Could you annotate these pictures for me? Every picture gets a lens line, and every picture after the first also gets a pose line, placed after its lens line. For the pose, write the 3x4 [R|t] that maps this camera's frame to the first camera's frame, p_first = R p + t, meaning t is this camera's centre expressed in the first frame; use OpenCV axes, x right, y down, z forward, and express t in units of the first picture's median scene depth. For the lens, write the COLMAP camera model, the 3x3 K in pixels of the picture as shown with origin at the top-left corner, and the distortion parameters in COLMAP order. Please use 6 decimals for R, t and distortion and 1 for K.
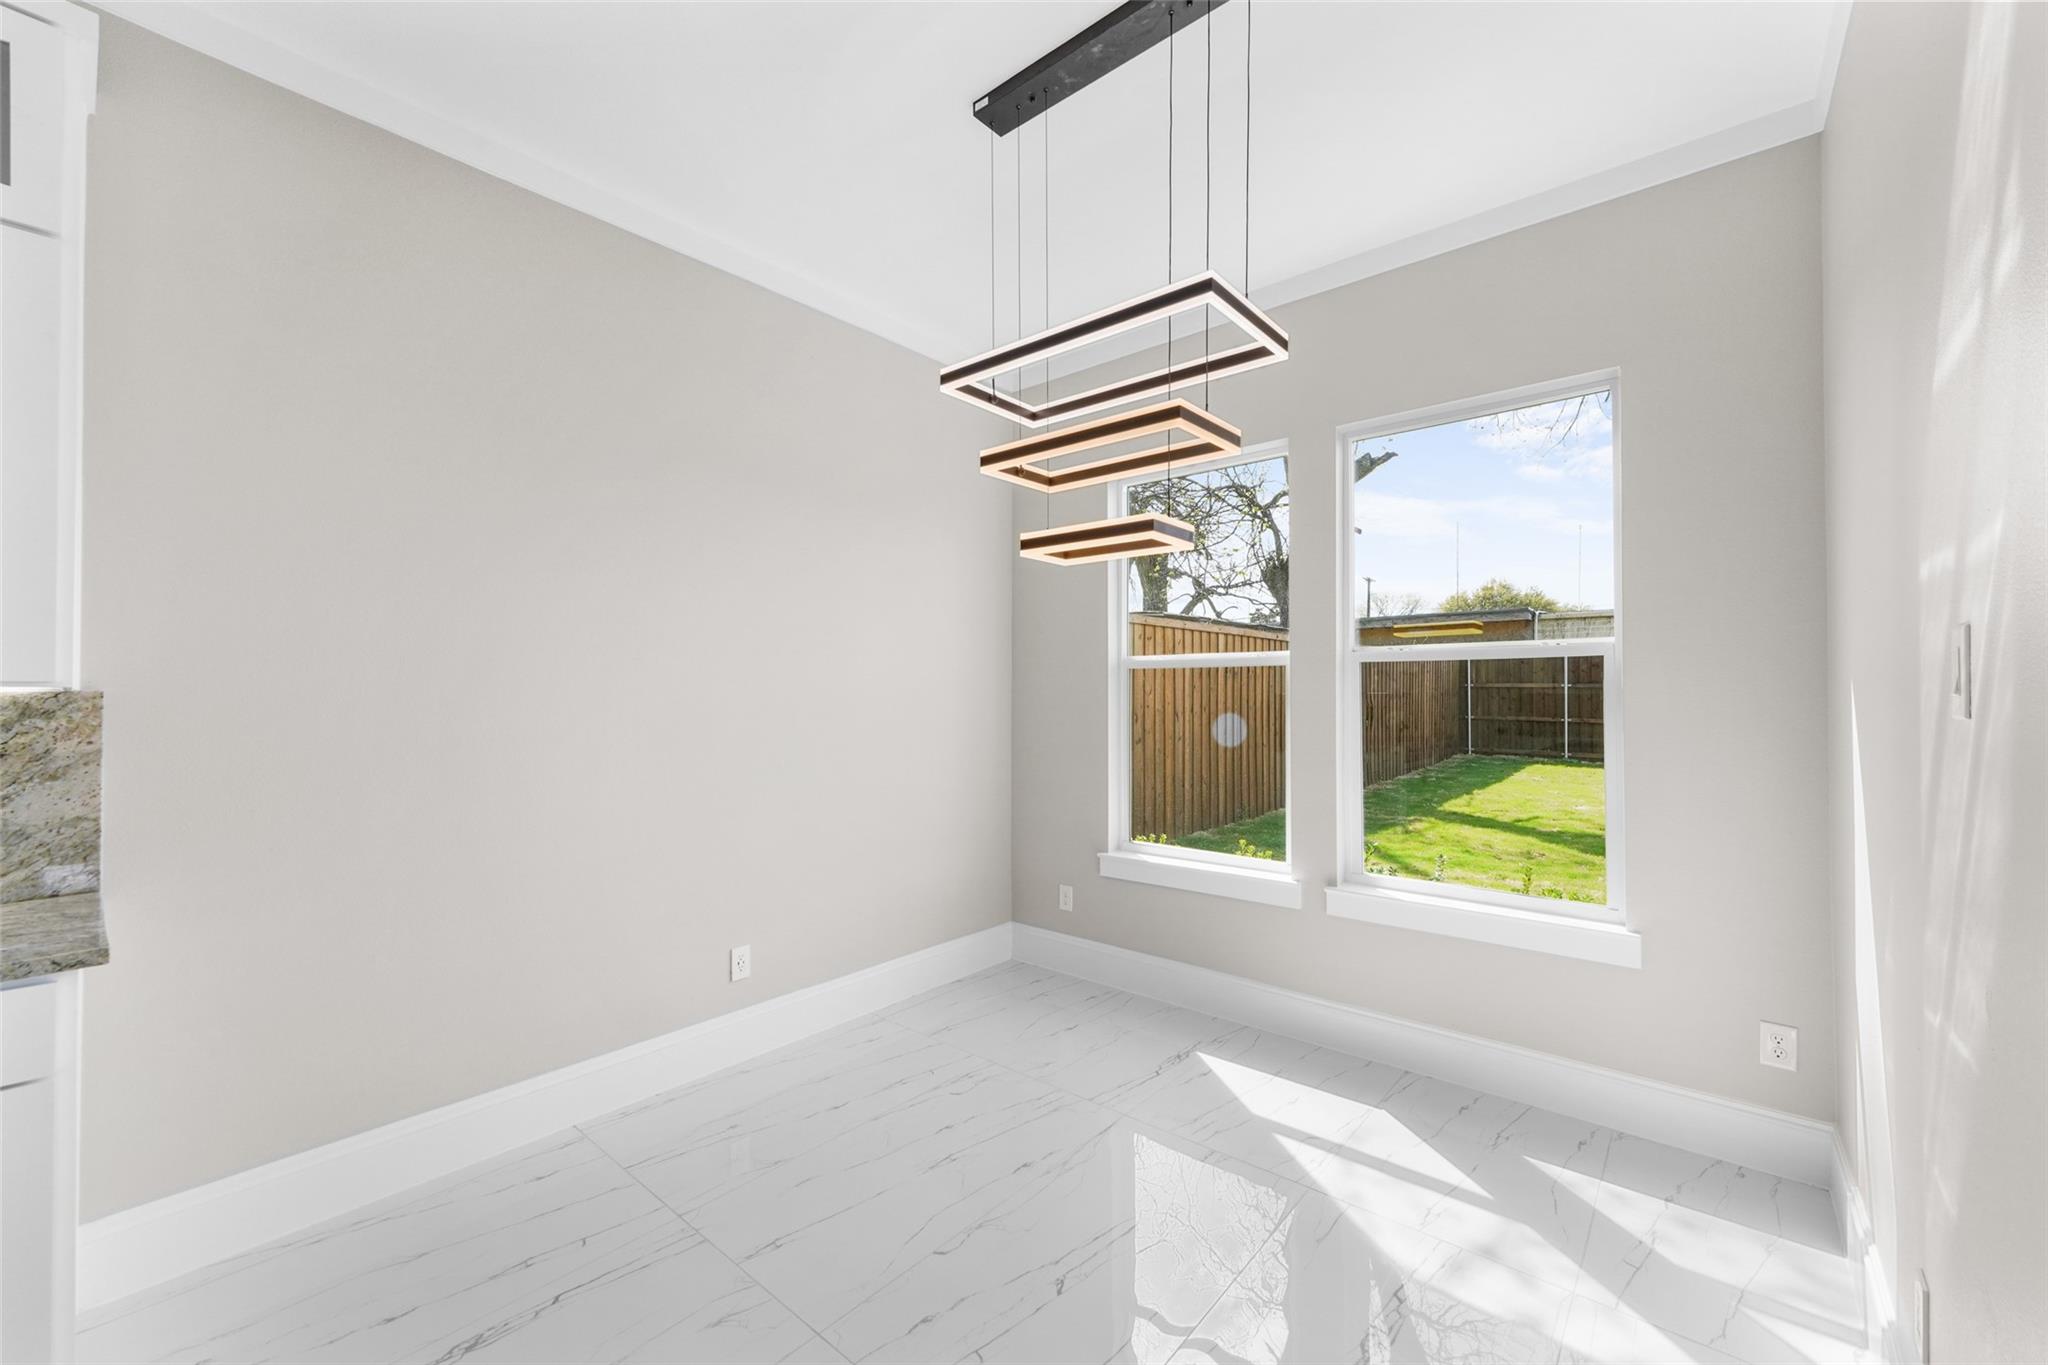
lens RADIAL K [[818.3, 0, 982.8], [0, 818.3, 694.6], [0, 0, 1]] dist [0.003558, -0.000928]
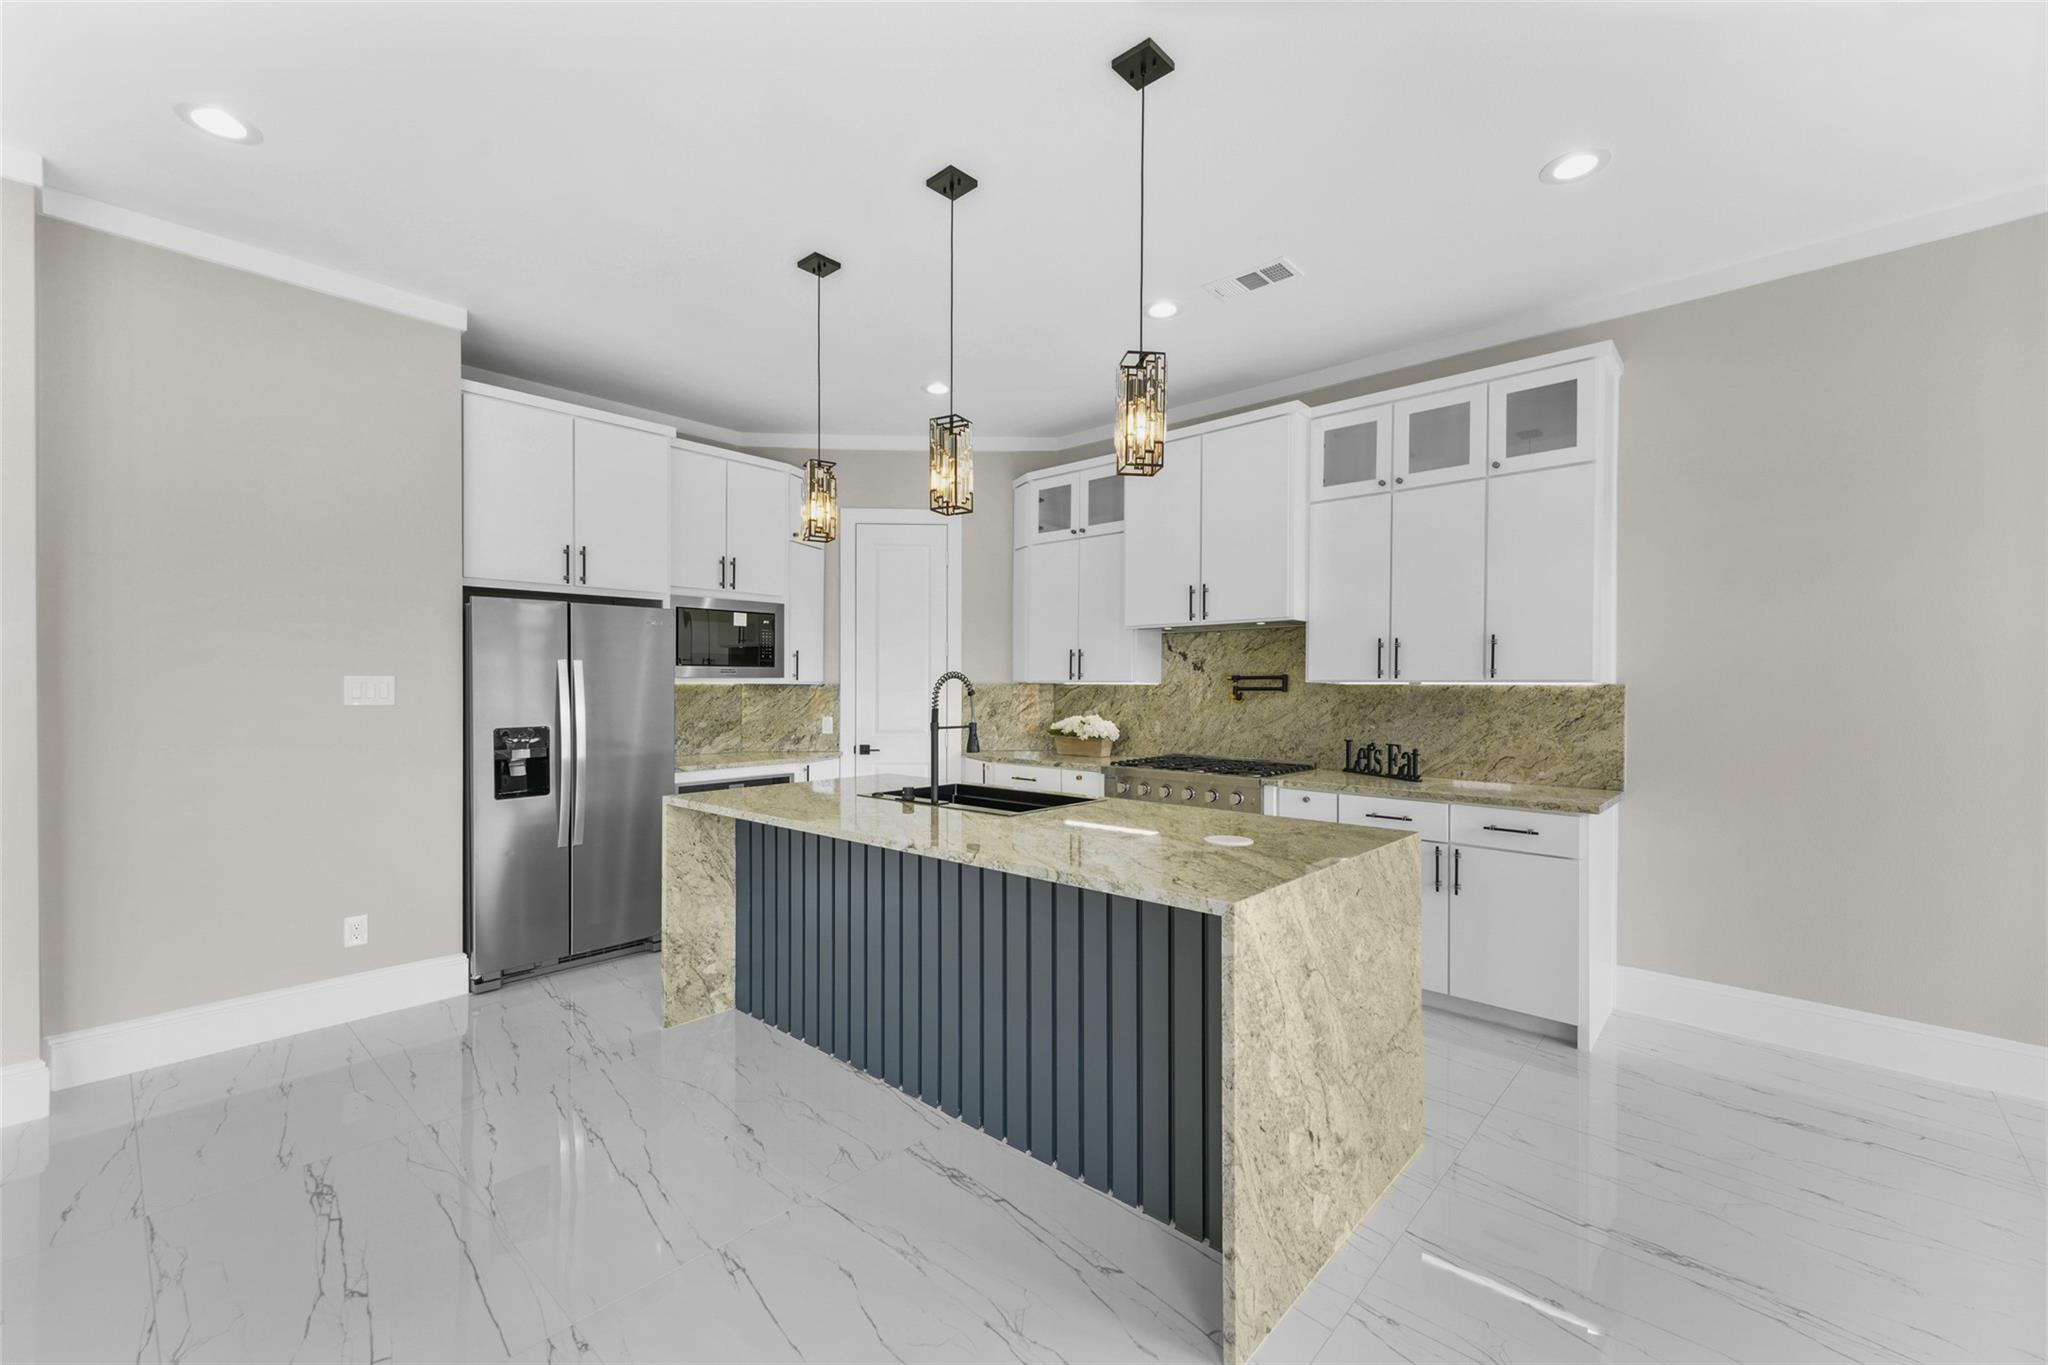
lens RADIAL K [[856.9, 0, 1016.1], [0, 856.9, 684.8], [0, 0, 1]] dist [0.014614, -0.001473]
pose [[-0.019812, 0.007224, -0.999778, 0.919428], [0.000747, 0.999974, 0.007211, -0.018487], [0.999803, -0.000604, -0.019816, -0.346999]]
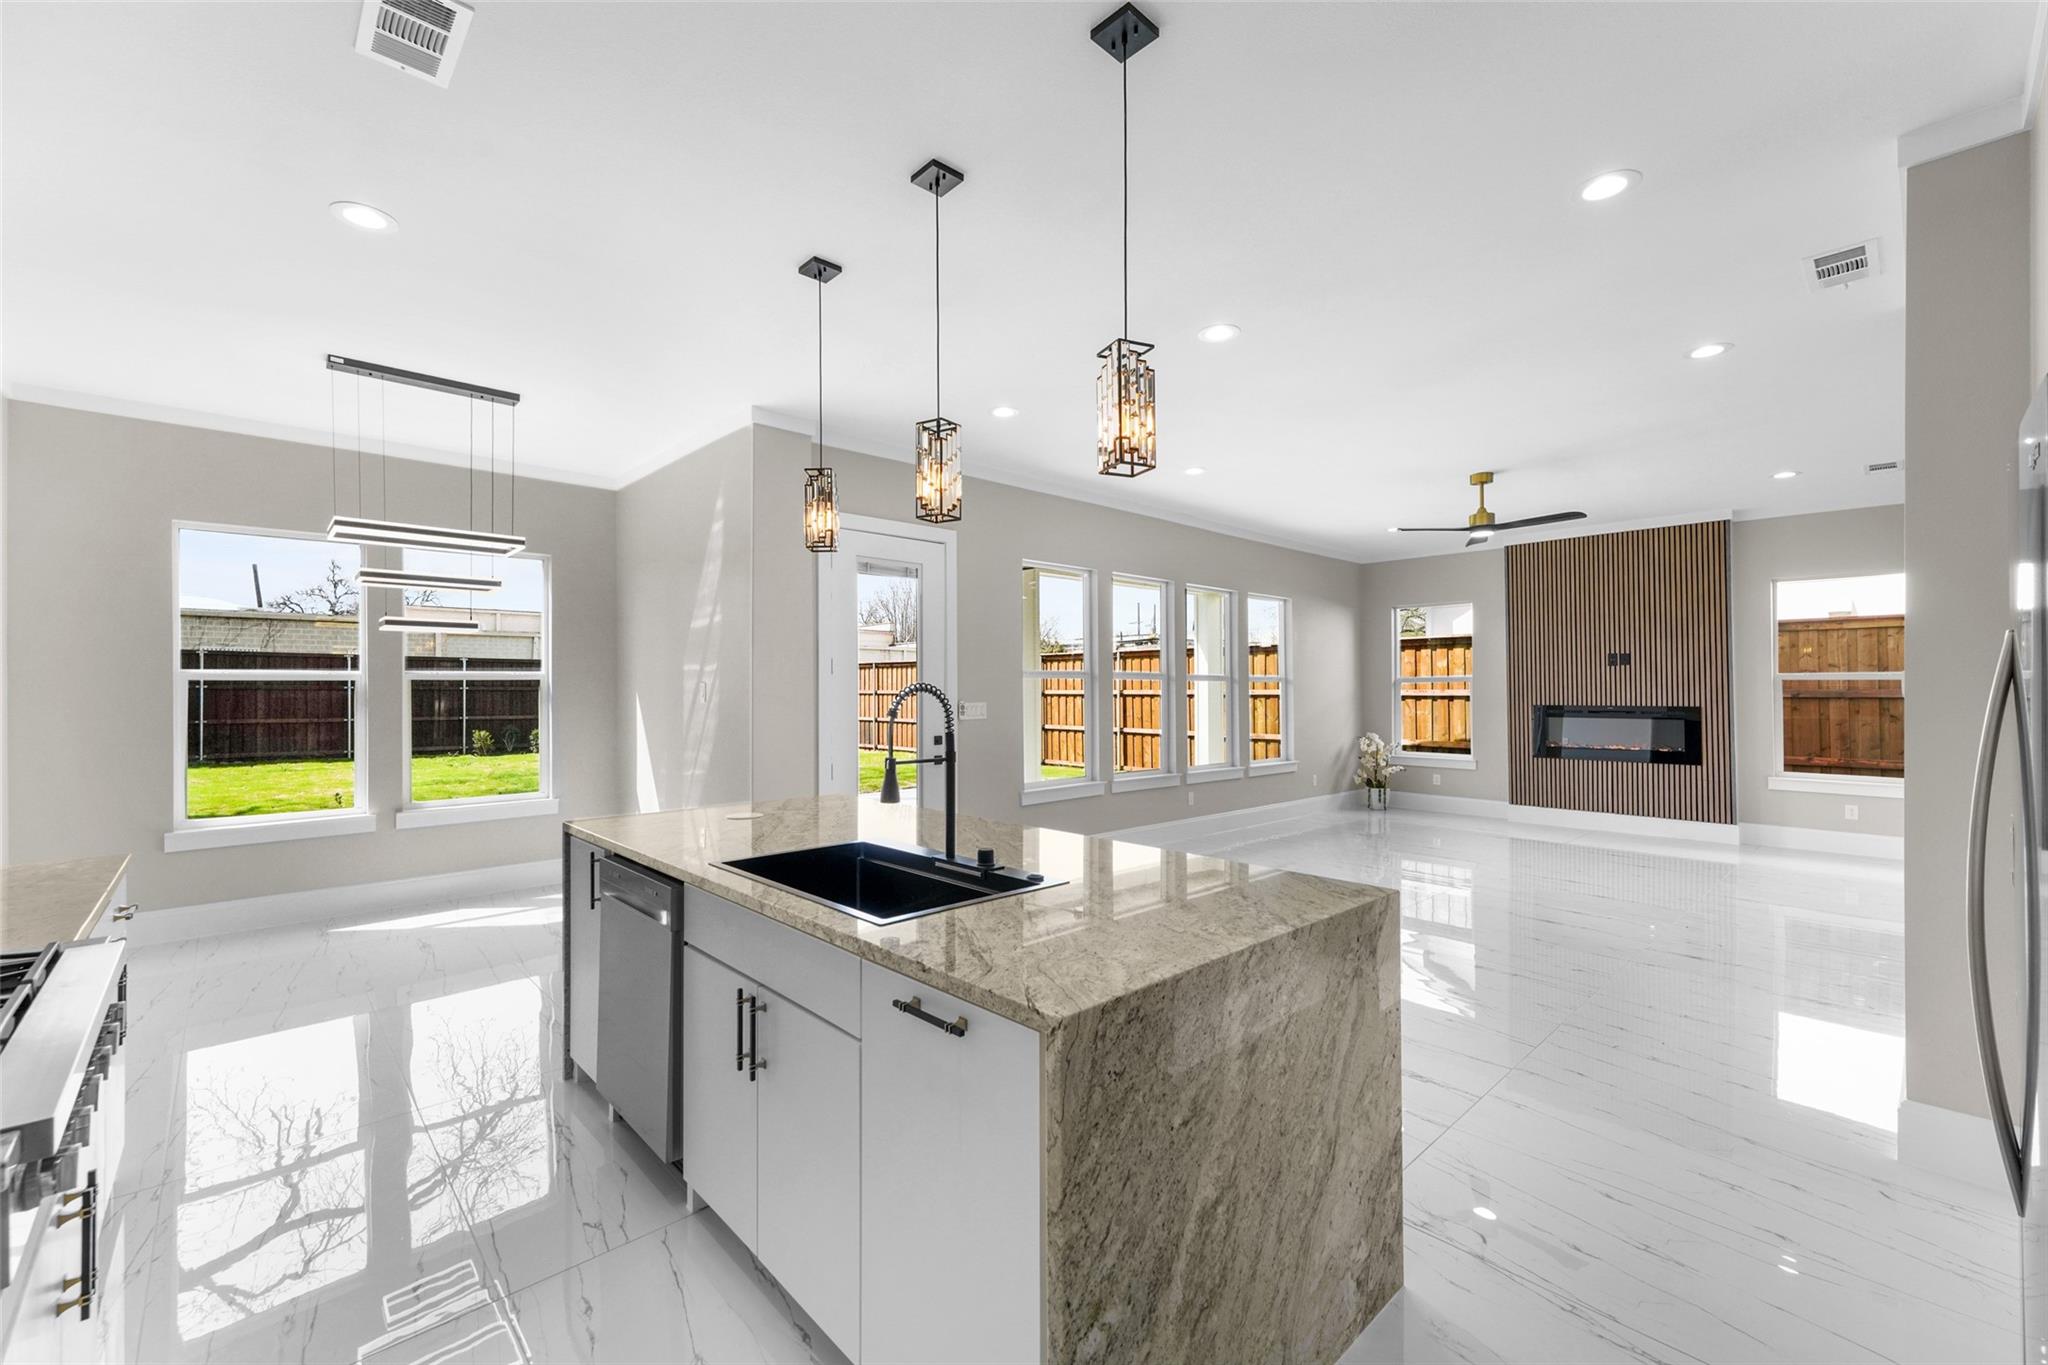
lens RADIAL K [[856.9, 0, 1017.8], [0, 856.9, 675.5], [0, 0, 1]] dist [0.014614, -0.001473]
pose [[0.103183, 0.013881, 0.994566, -2.098813], [0.005000, 0.999883, -0.014474, -0.027005], [-0.994650, 0.006466, 0.103101, -0.790139]]
